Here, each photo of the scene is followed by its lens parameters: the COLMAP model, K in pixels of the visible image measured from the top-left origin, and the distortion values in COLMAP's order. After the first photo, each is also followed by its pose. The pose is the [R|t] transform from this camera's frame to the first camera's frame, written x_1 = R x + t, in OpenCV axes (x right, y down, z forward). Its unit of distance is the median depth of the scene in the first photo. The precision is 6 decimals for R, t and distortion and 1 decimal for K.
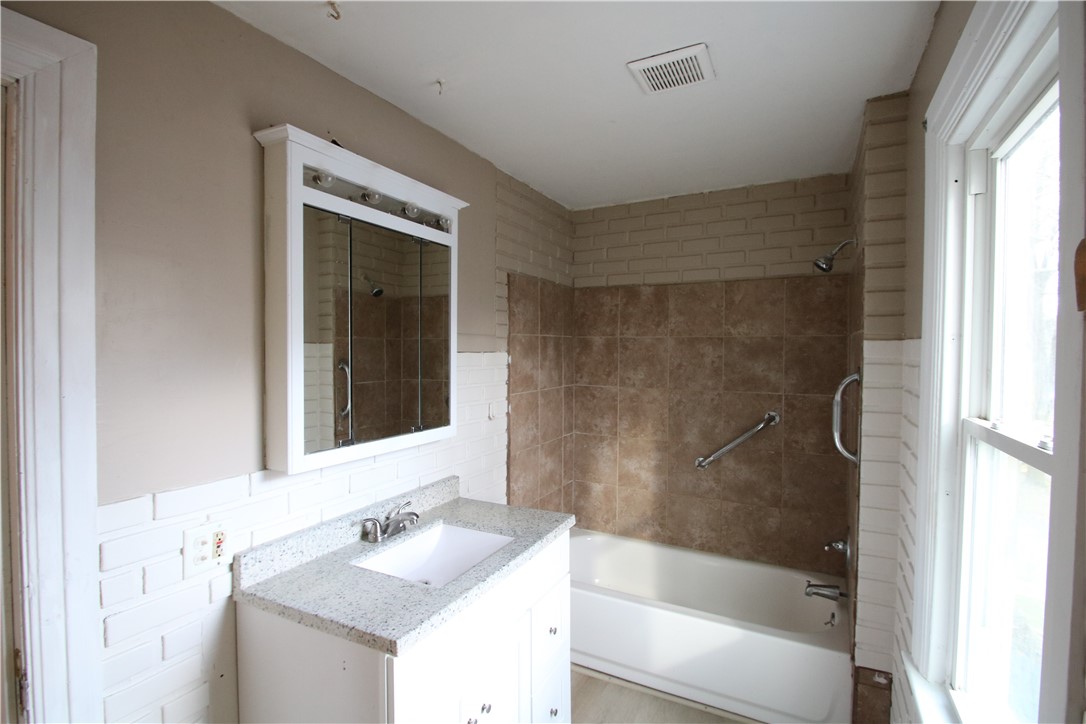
lens RADIAL K [[502.8, 0, 548.4], [0, 502.8, 360.0], [0, 0, 1]] dist [0.014101, -0.017351]
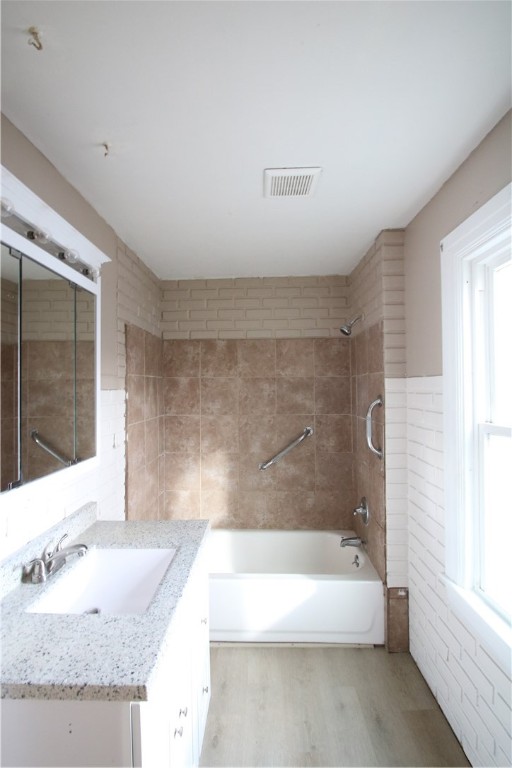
lens RADIAL K [[355.6, 0, 252.5], [0, 355.6, 382.3], [0, 0, 1]] dist [0.014101, -0.017351]
pose [[0.906360, -0.005537, 0.422471, -0.165207], [0.021817, 0.999193, -0.033710, 0.001861], [-0.421944, 0.039771, 0.905749, 0.112425]]
